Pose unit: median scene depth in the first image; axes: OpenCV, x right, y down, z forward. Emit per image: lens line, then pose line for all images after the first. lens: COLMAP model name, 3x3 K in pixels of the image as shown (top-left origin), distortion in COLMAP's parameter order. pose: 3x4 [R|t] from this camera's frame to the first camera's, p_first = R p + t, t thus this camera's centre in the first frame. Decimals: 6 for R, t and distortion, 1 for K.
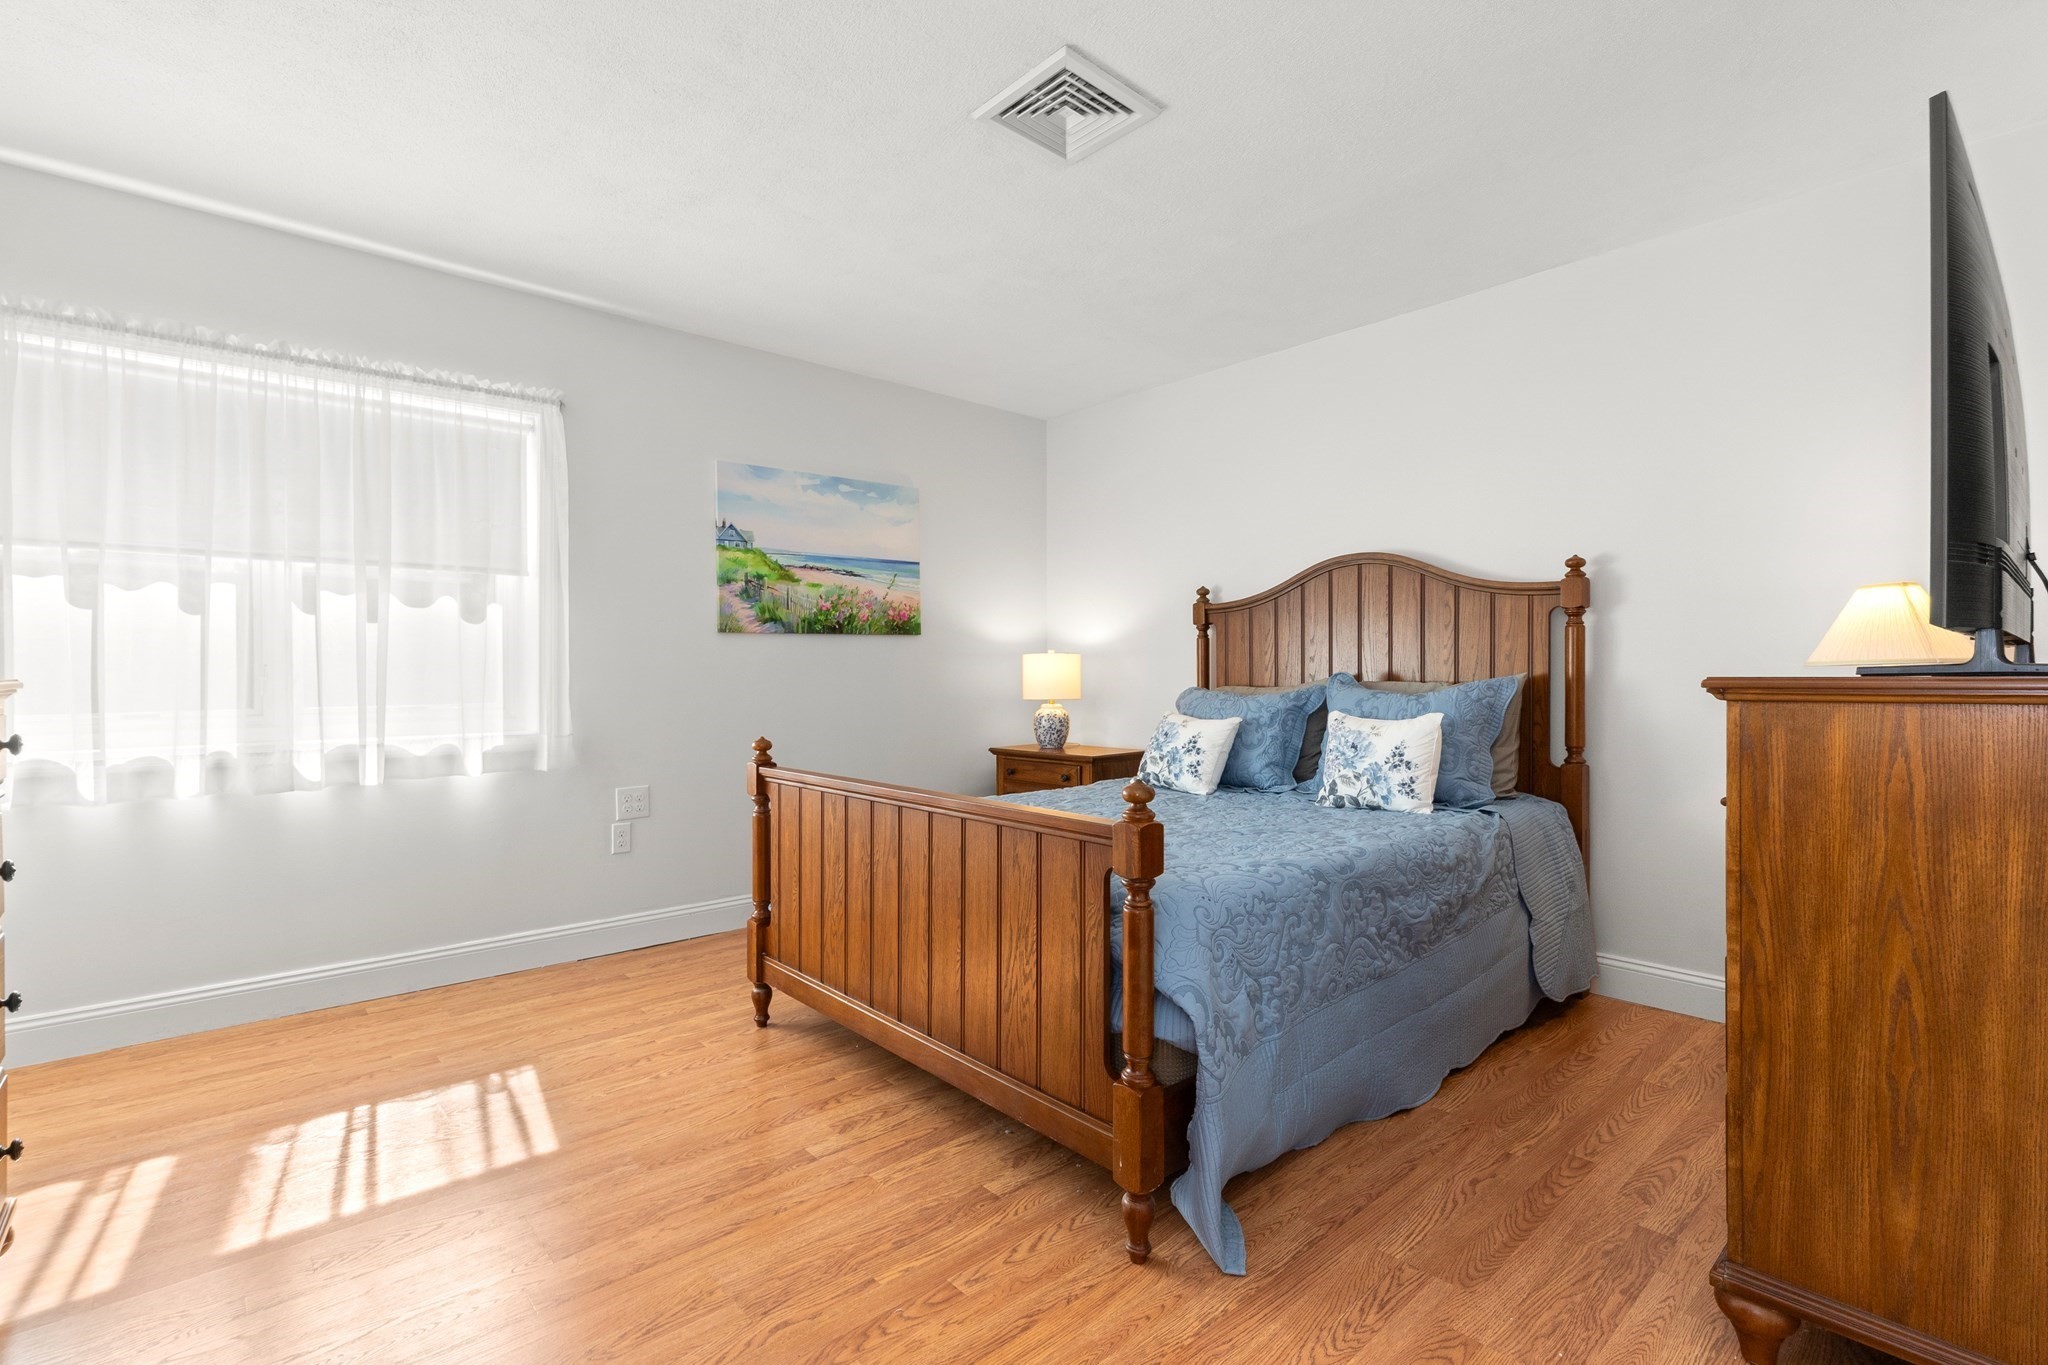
lens RADIAL K [[941.6, 0, 1021.4], [0, 941.6, 683.1], [0, 0, 1]] dist [0.000649, 0.000888]
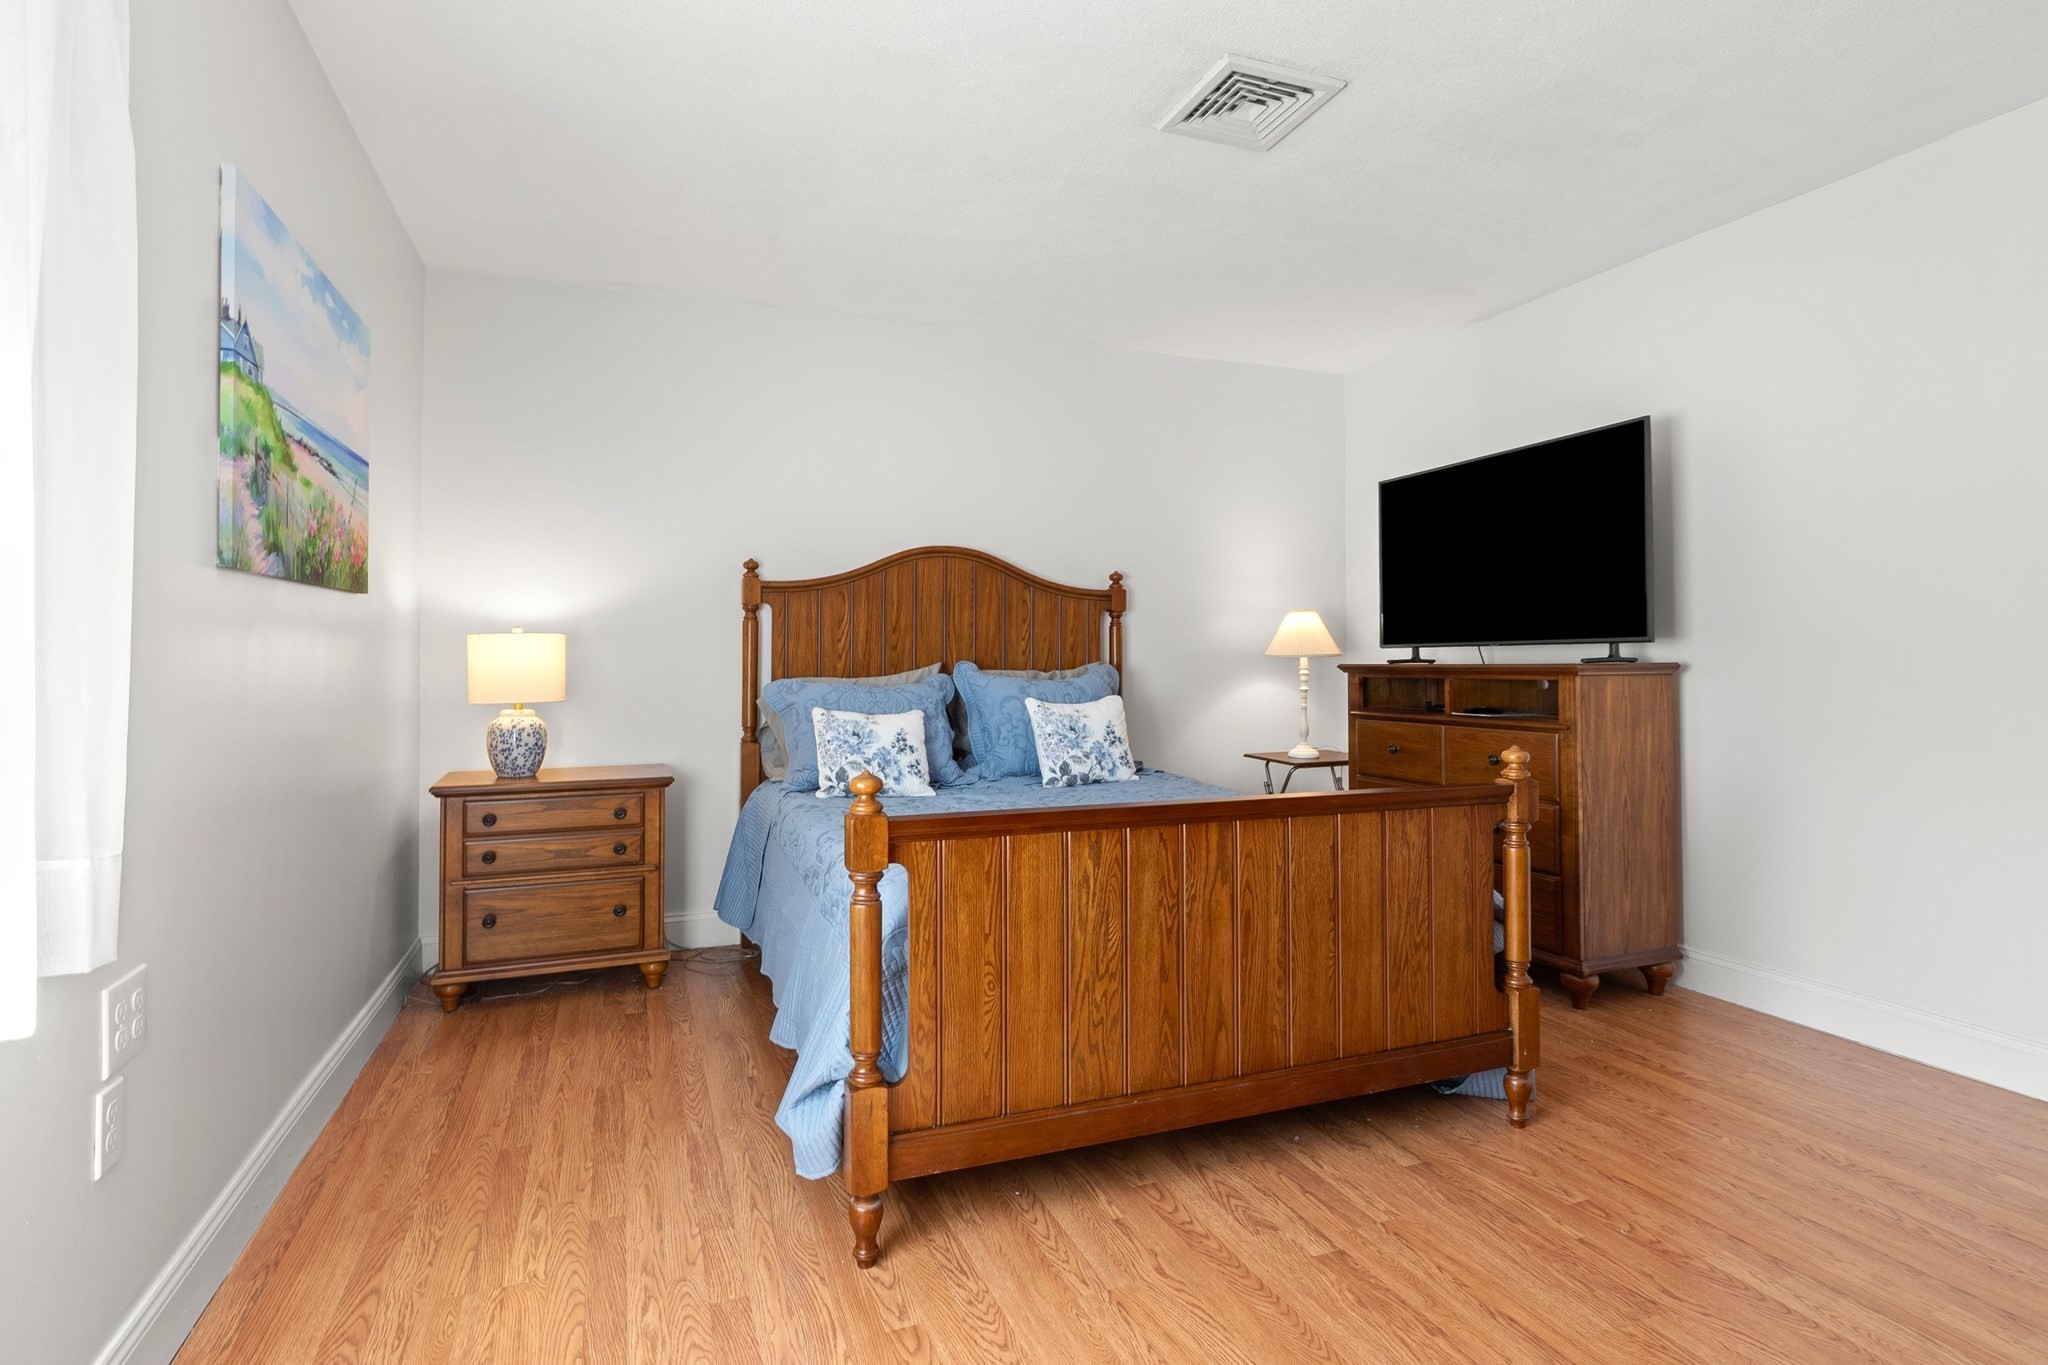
lens RADIAL K [[1026.7, 0, 1020.9], [0, 1026.7, 639.2], [0, 0, 1]] dist [0.001053, 0.001398]
pose [[0.344499, 0.018556, 0.938603, -0.801188], [0.008945, 0.999694, -0.023047, -0.010474], [-0.938744, 0.016336, 0.344228, 0.643187]]
